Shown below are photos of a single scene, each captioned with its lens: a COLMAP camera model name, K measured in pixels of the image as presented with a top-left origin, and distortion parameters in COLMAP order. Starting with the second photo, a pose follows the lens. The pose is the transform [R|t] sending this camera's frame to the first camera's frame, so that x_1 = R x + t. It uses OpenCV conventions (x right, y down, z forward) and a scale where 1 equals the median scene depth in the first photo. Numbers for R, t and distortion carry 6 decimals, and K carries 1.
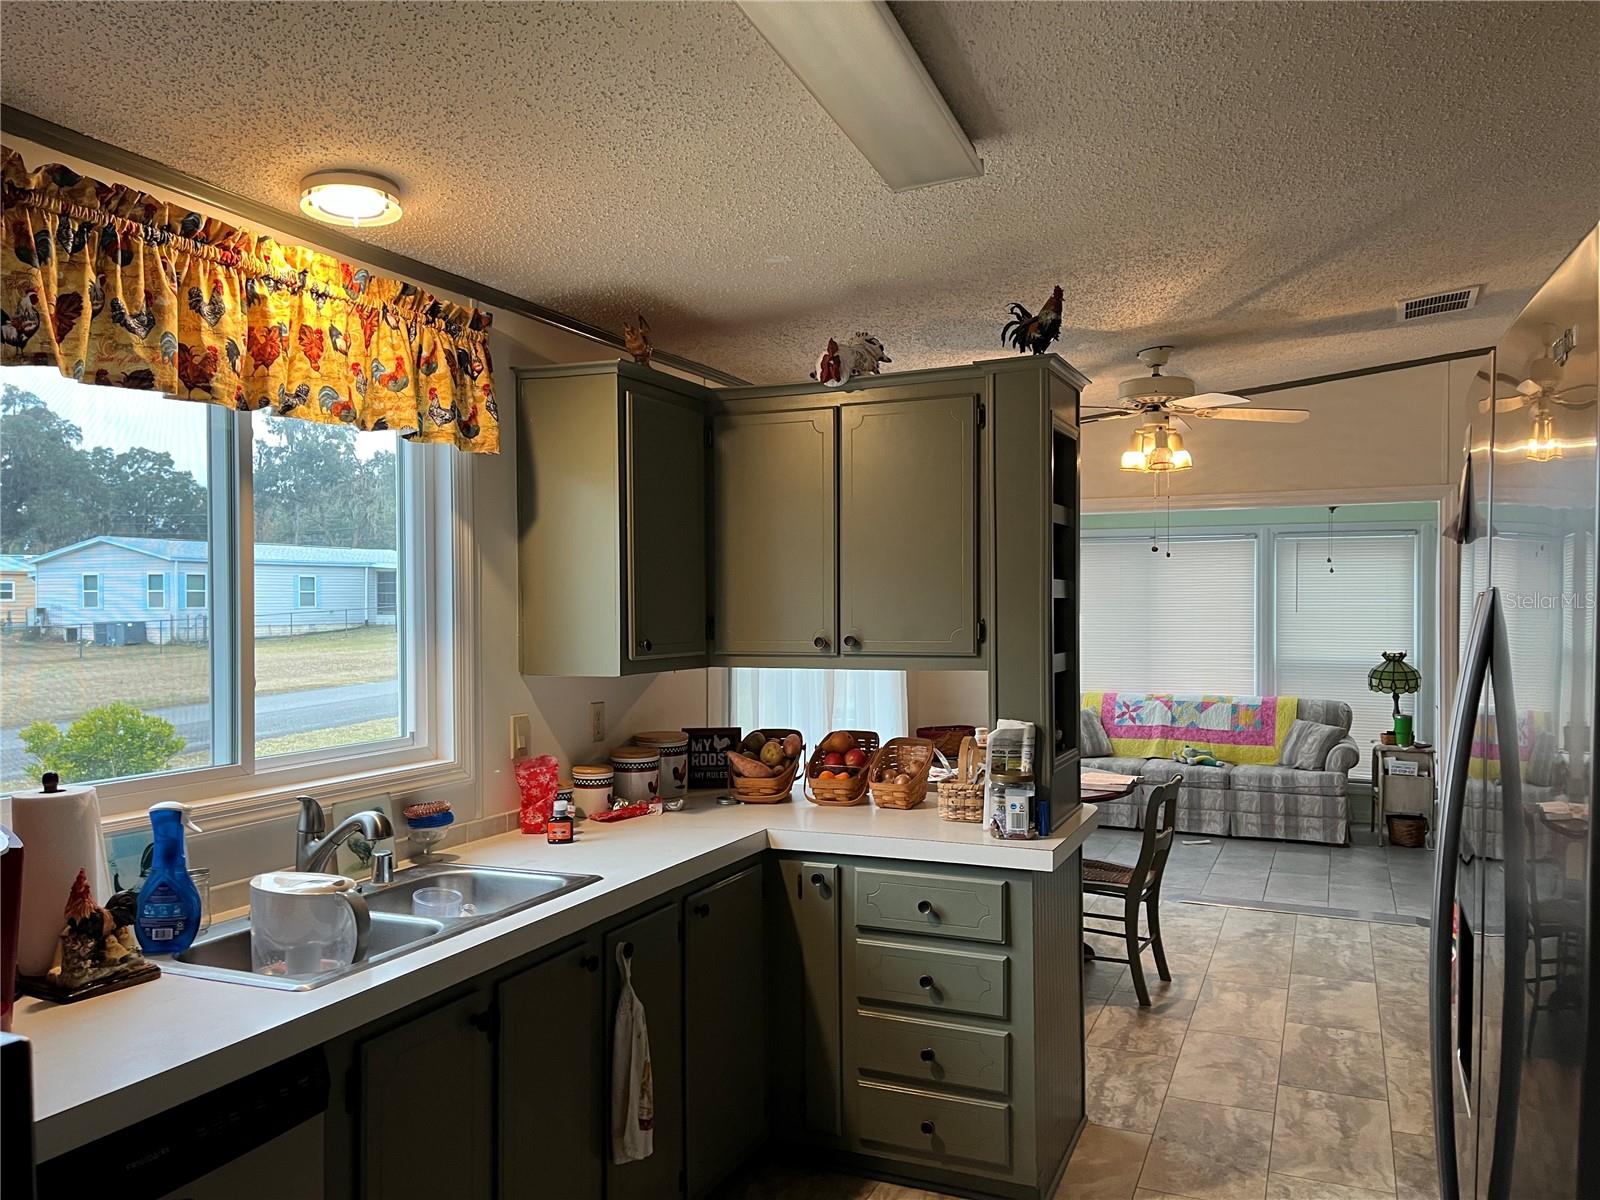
lens RADIAL K [[1189.8, 0, 800.3], [0, 1189.8, 600.7], [0, 0, 1]] dist [0.026905, -0.041584]
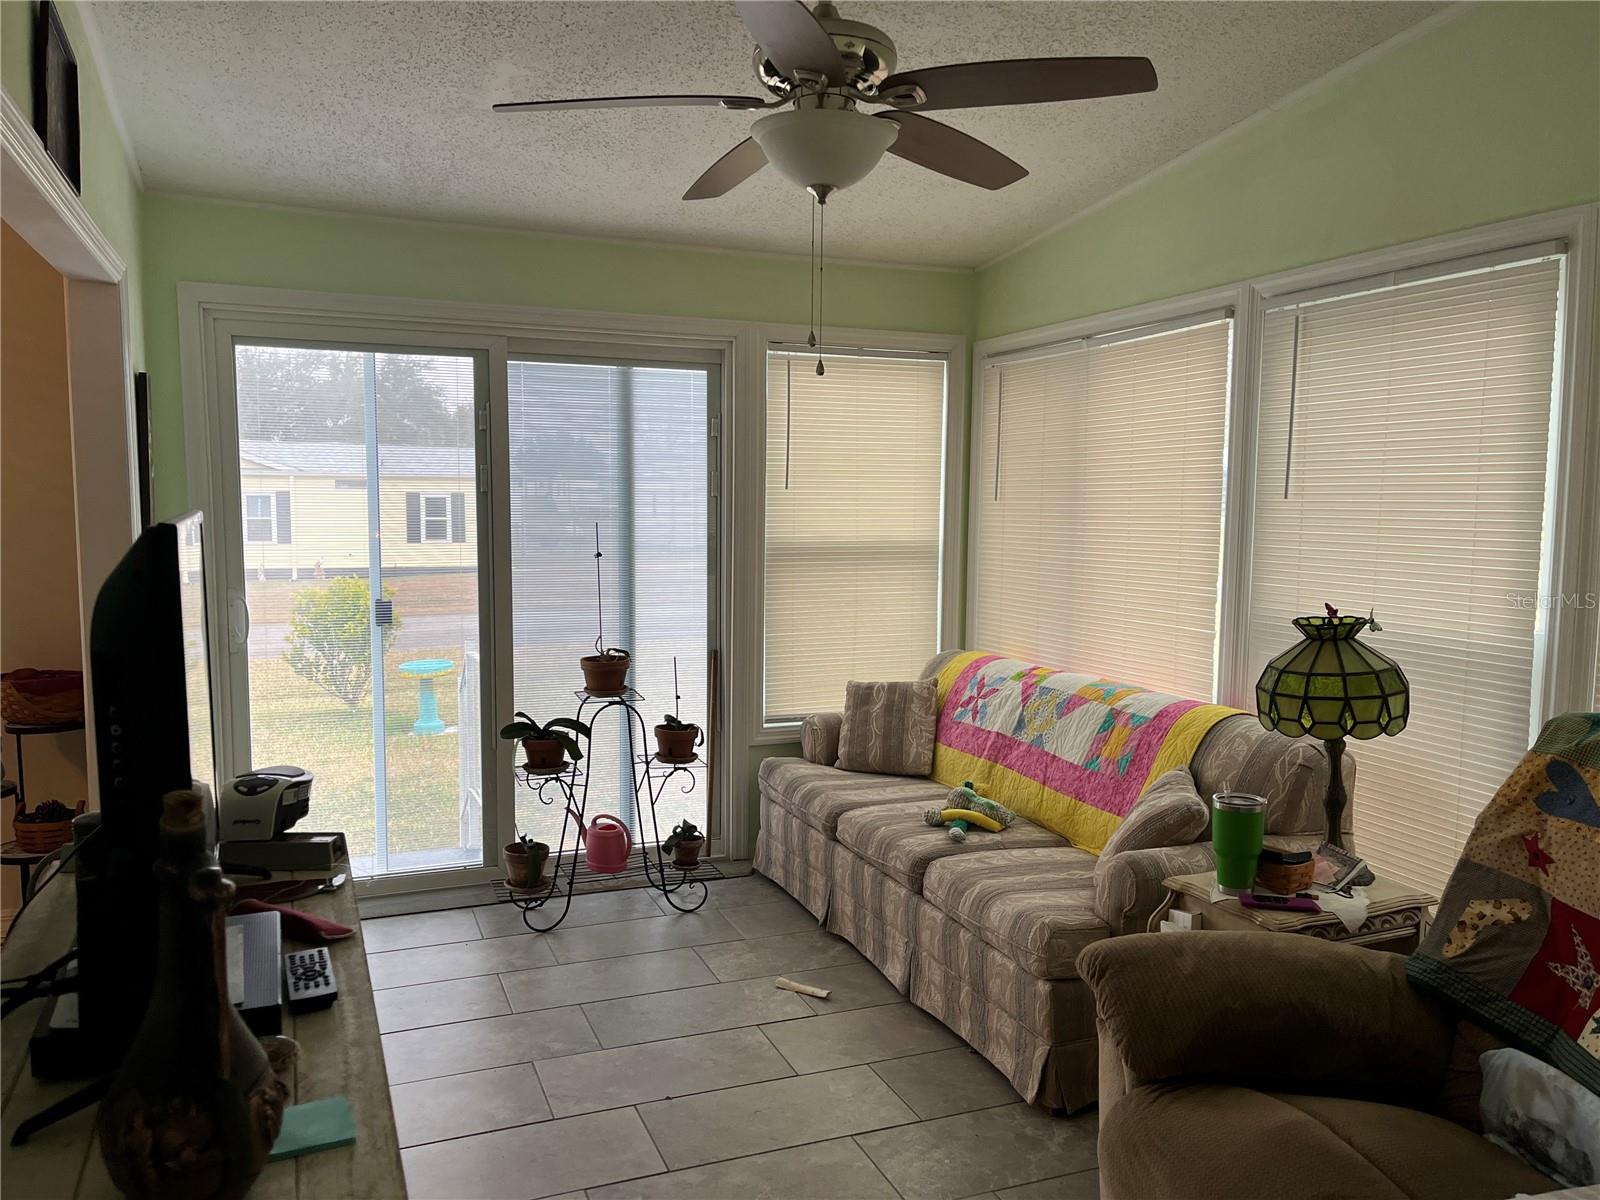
lens RADIAL K [[1189.8, 0, 796.0], [0, 1189.8, 606.8], [0, 0, 1]] dist [0.026905, -0.041584]
pose [[0.718804, 0.074703, -0.691188, 0.586503], [-0.014190, 0.995579, 0.092845, 0.011172], [0.695068, -0.056930, 0.716687, 0.618875]]
